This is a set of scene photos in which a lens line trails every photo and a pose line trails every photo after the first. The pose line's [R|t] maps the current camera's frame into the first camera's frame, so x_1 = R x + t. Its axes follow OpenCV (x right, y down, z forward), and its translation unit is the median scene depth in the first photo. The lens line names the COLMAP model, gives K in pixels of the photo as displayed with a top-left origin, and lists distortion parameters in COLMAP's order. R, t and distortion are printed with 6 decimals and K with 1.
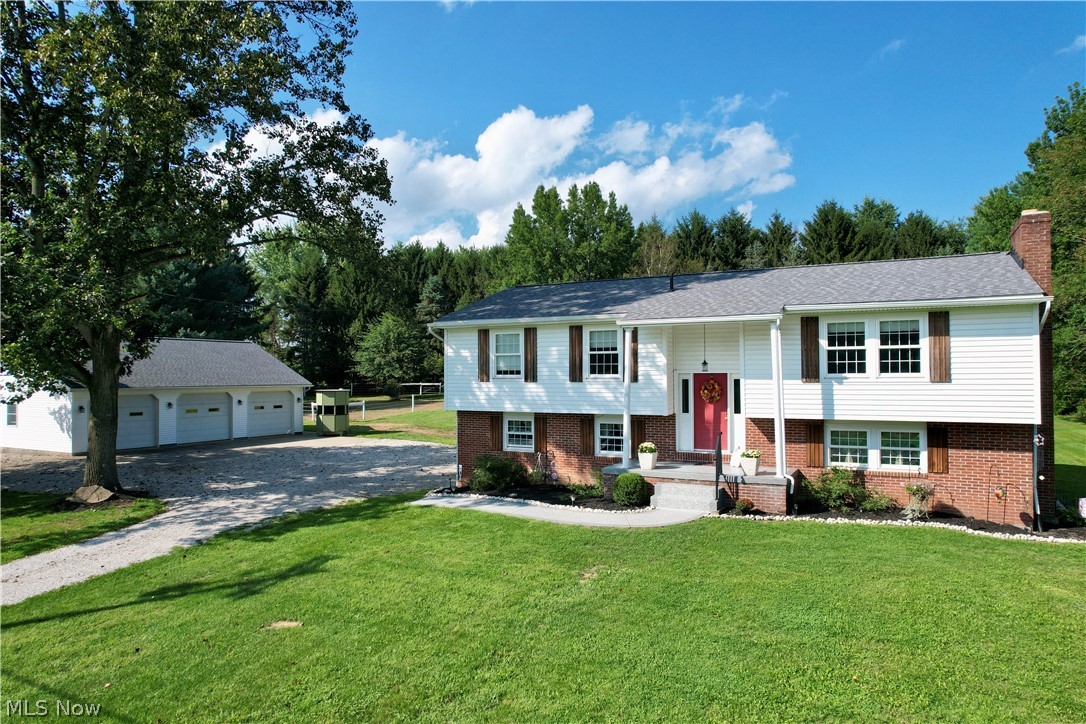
lens RADIAL K [[691.0, 0, 548.1], [0, 691.0, 359.3], [0, 0, 1]] dist [-0.071383, 0.065488]
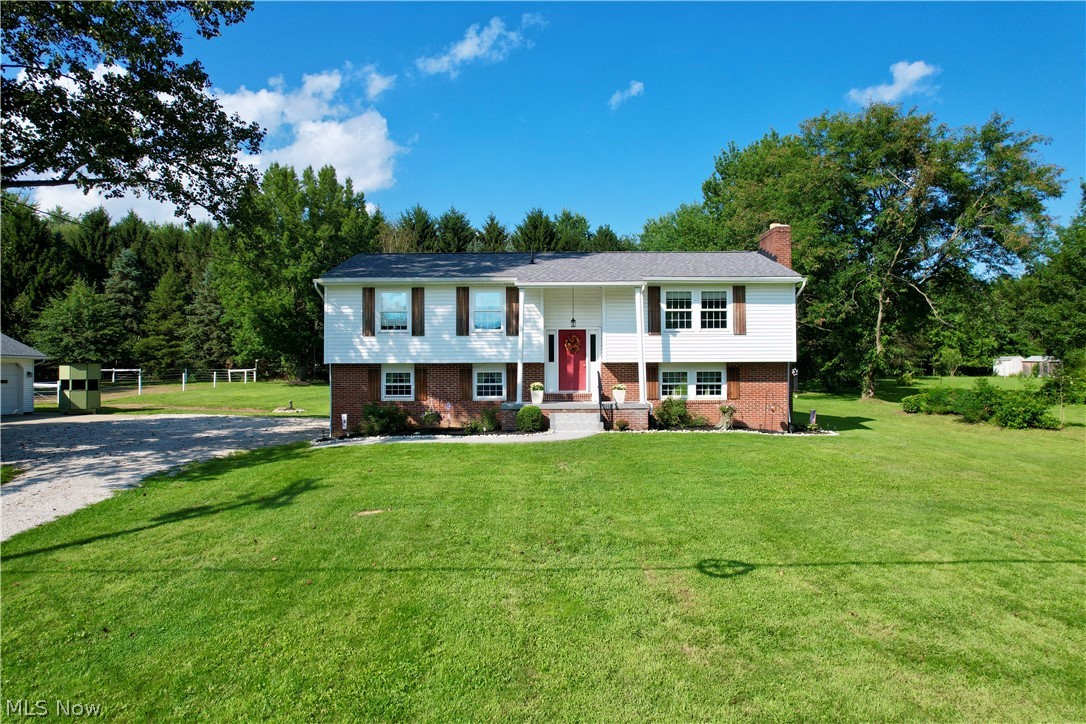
lens RADIAL K [[691.0, 0, 548.1], [0, 691.0, 359.3], [0, 0, 1]] dist [-0.071383, 0.065488]
pose [[0.888644, 0.009459, 0.458501, -0.372986], [-0.009812, 0.999951, -0.001610, 0.075240], [-0.458493, -0.003068, 0.888693, -0.096907]]
